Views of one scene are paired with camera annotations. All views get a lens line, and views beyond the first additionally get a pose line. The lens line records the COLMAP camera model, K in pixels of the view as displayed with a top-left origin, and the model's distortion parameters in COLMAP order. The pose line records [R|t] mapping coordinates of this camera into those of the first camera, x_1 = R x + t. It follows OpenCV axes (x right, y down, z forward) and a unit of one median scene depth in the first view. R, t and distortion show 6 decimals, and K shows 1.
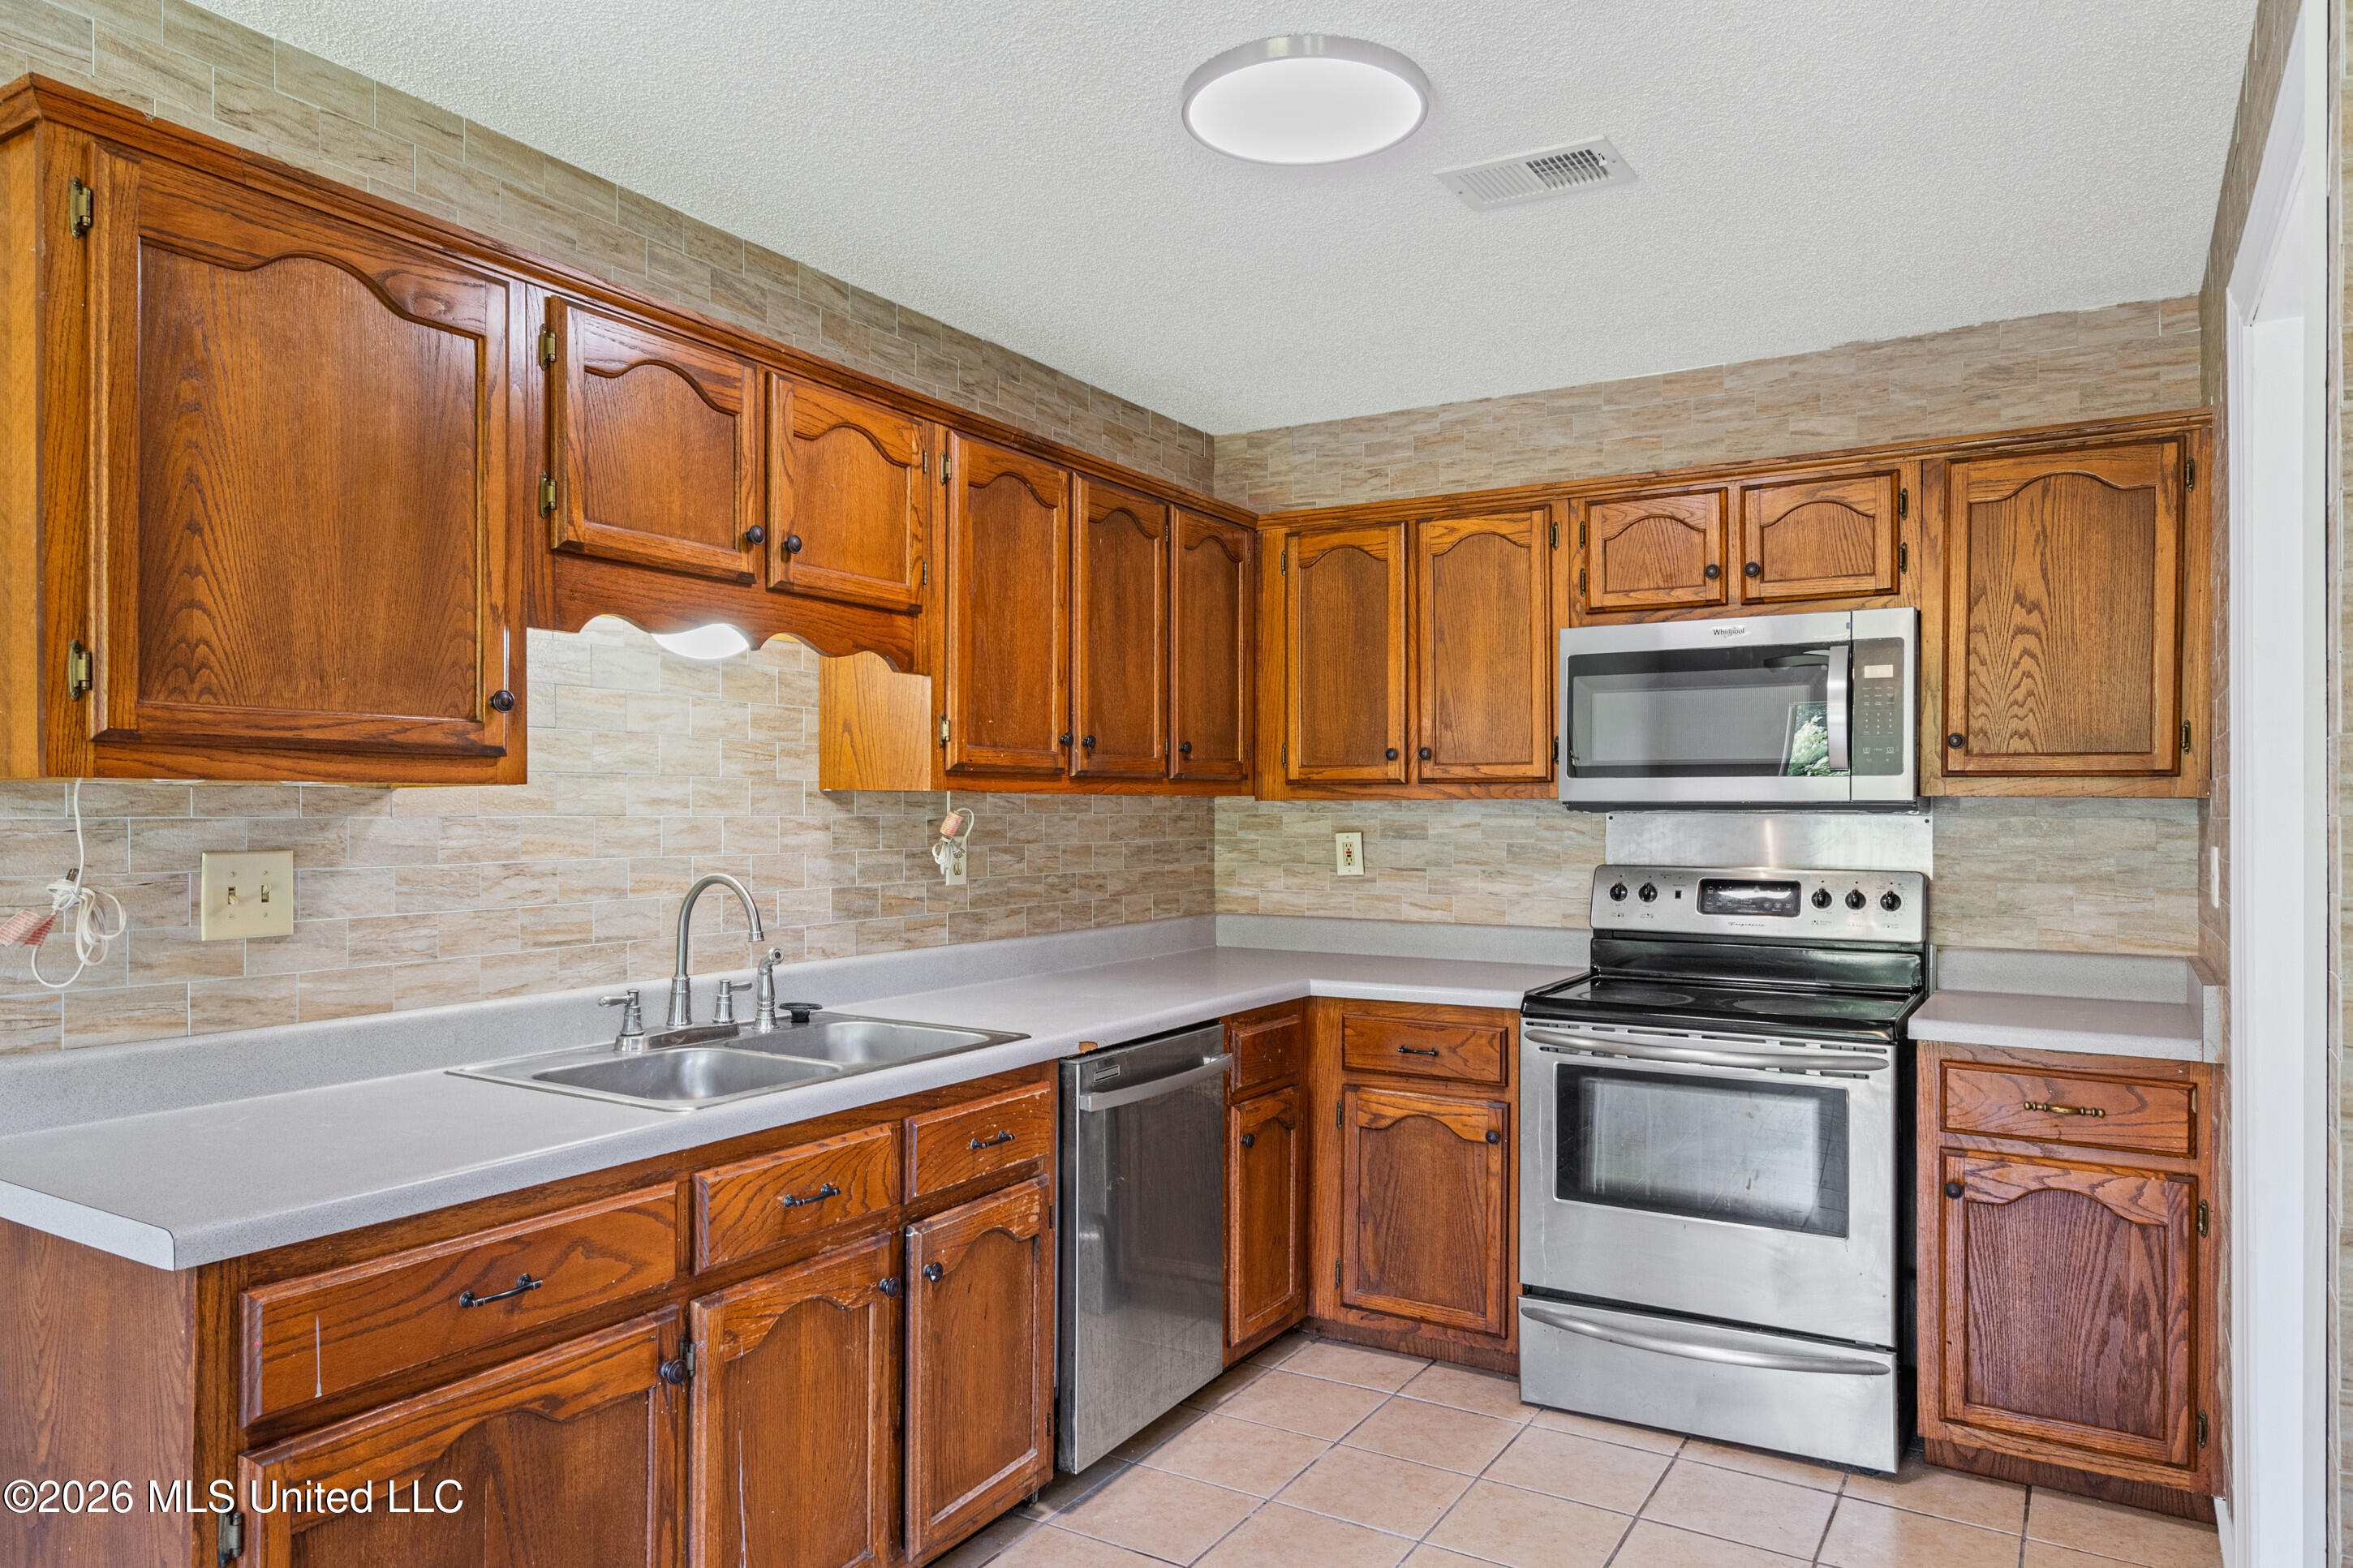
lens RADIAL K [[1521.3, 0, 1146.1], [0, 1521.3, 804.4], [0, 0, 1]] dist [0.007706, -0.002015]
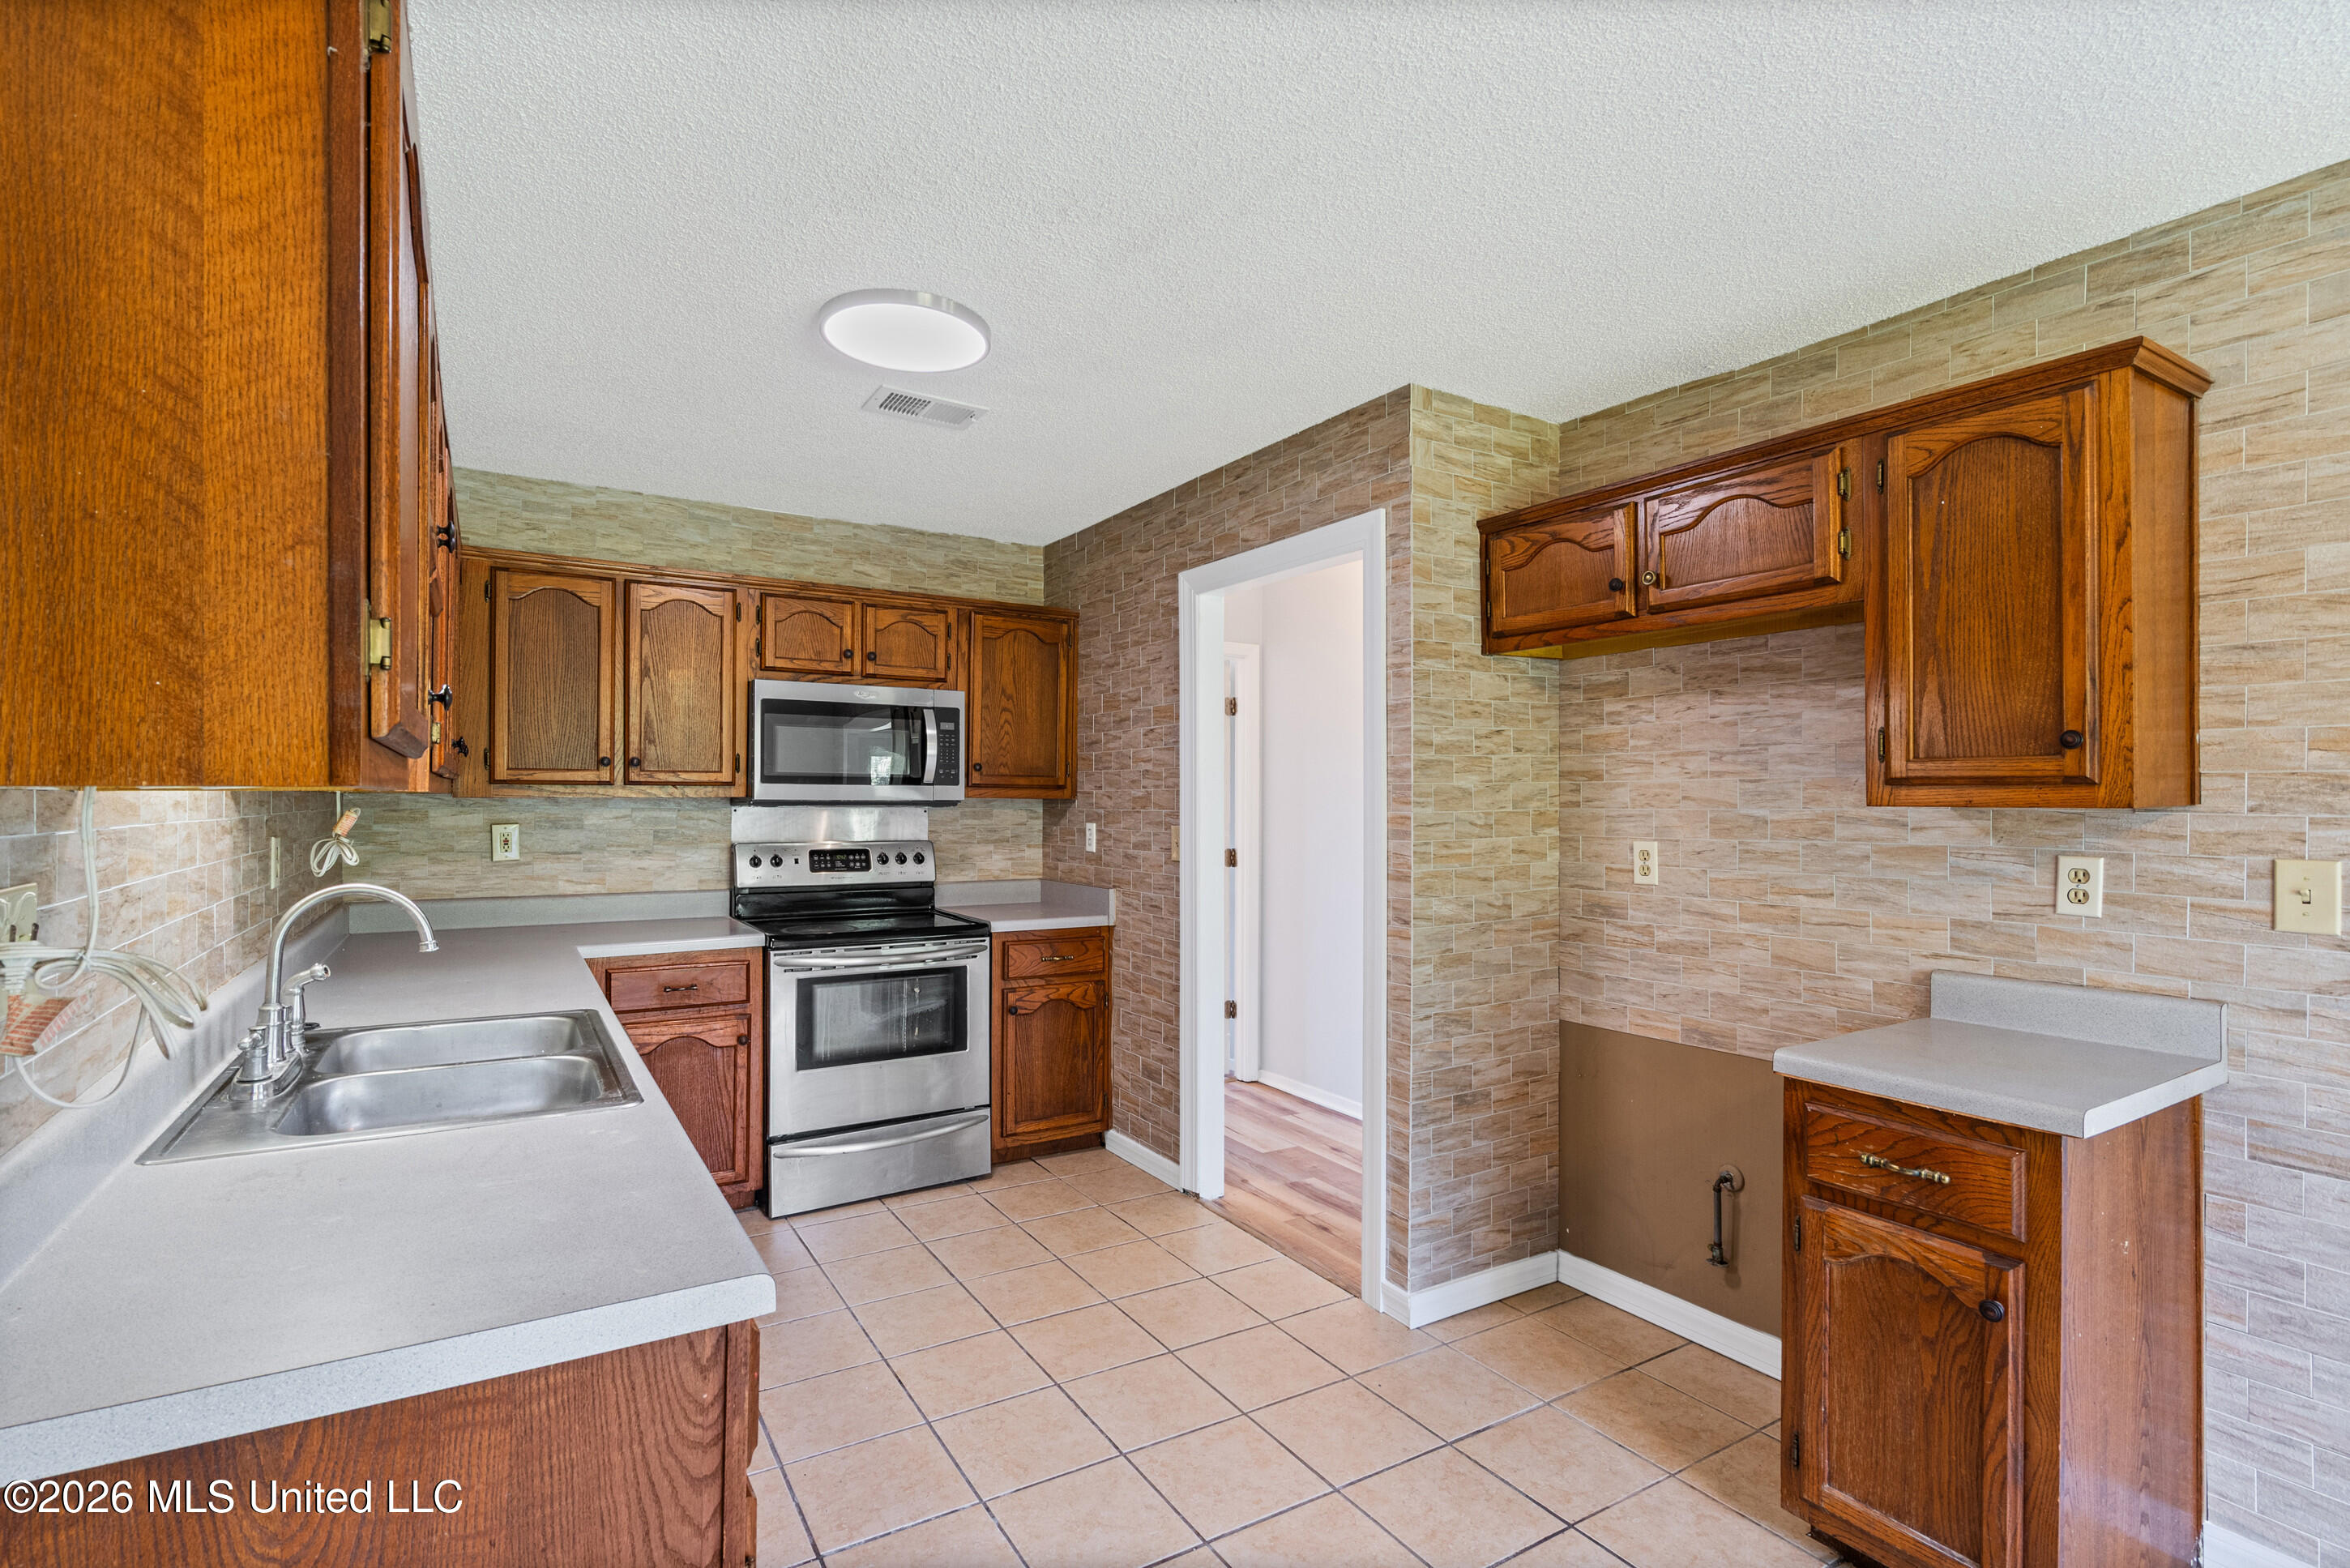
lens RADIAL K [[1081.4, 0, 1165.0], [0, 1081.4, 789.6], [0, 0, 1]] dist [-0.010624, 0.002155]
pose [[0.449216, 0.008364, 0.893384, -0.551469], [-0.005676, 0.999963, -0.006508, -0.008417], [-0.893405, -0.002147, 0.449246, 0.237041]]
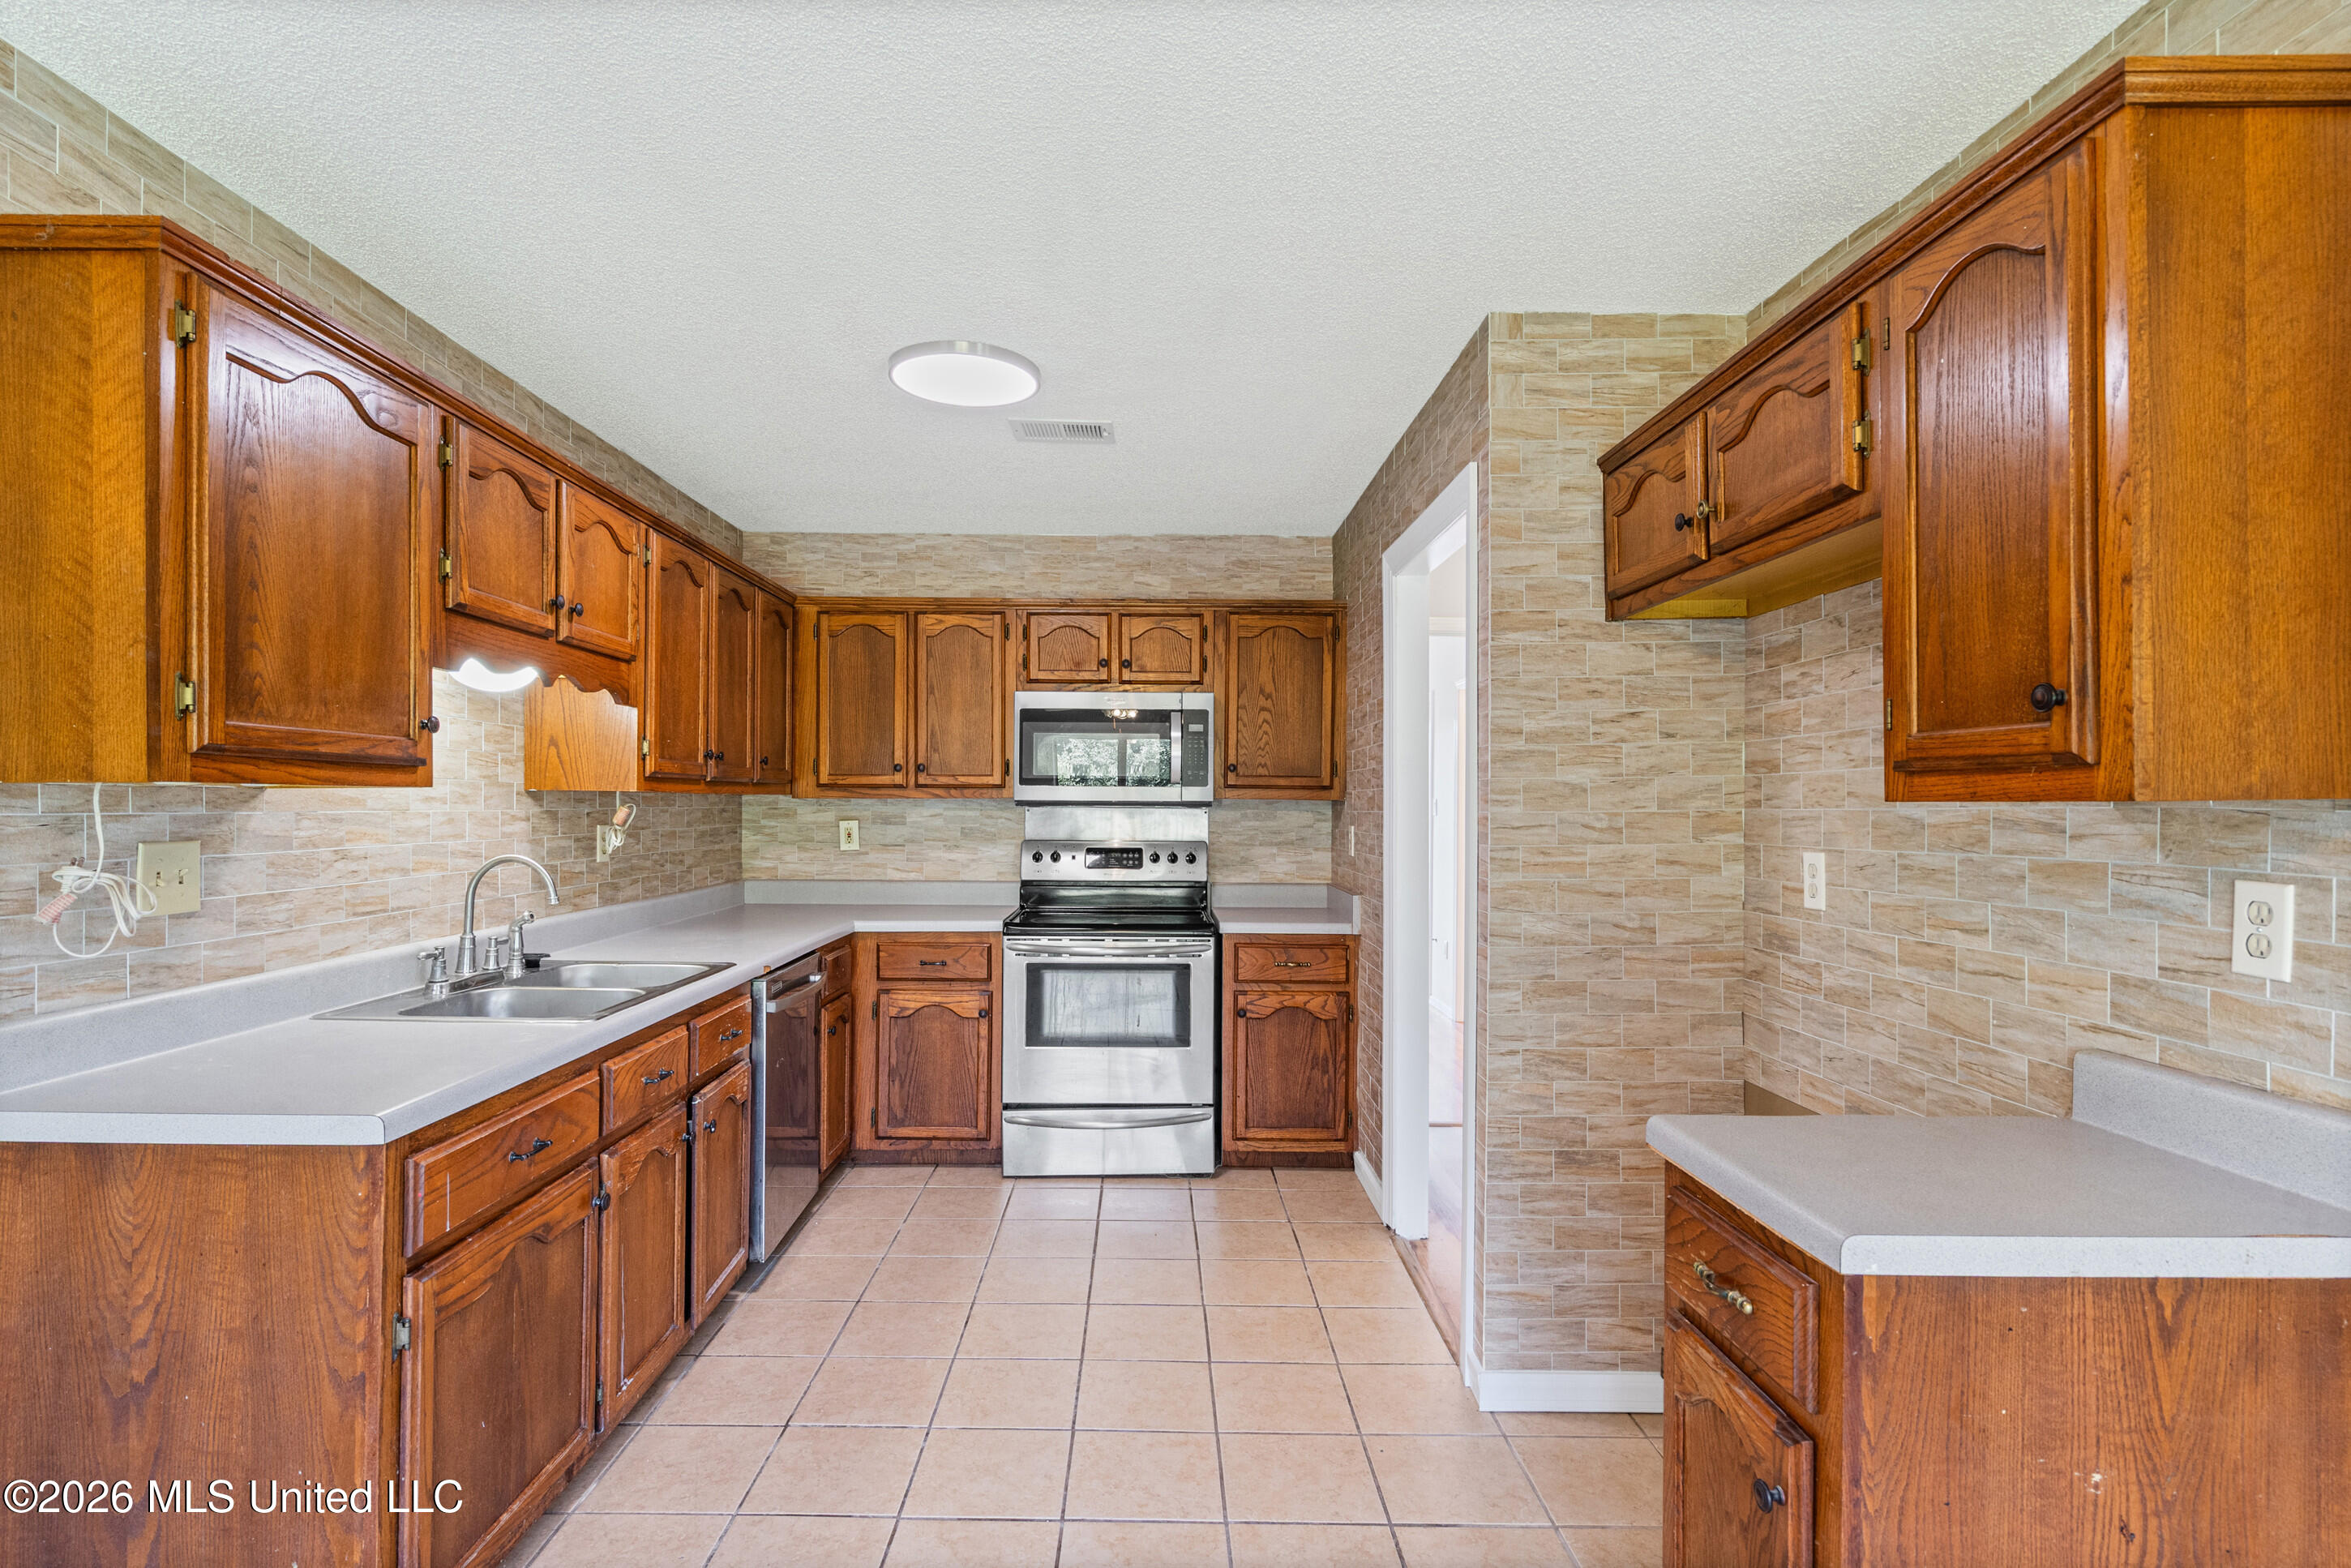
lens RADIAL K [[1160.2, 0, 1161.7], [0, 1160.2, 798.8], [0, 0, 1]] dist [0.000105, -0.000117]
pose [[0.844729, 0.004567, 0.535175, -0.293975], [-0.005041, 0.999987, -0.000576, -0.004236], [-0.535171, -0.002211, 0.844741, -0.126526]]
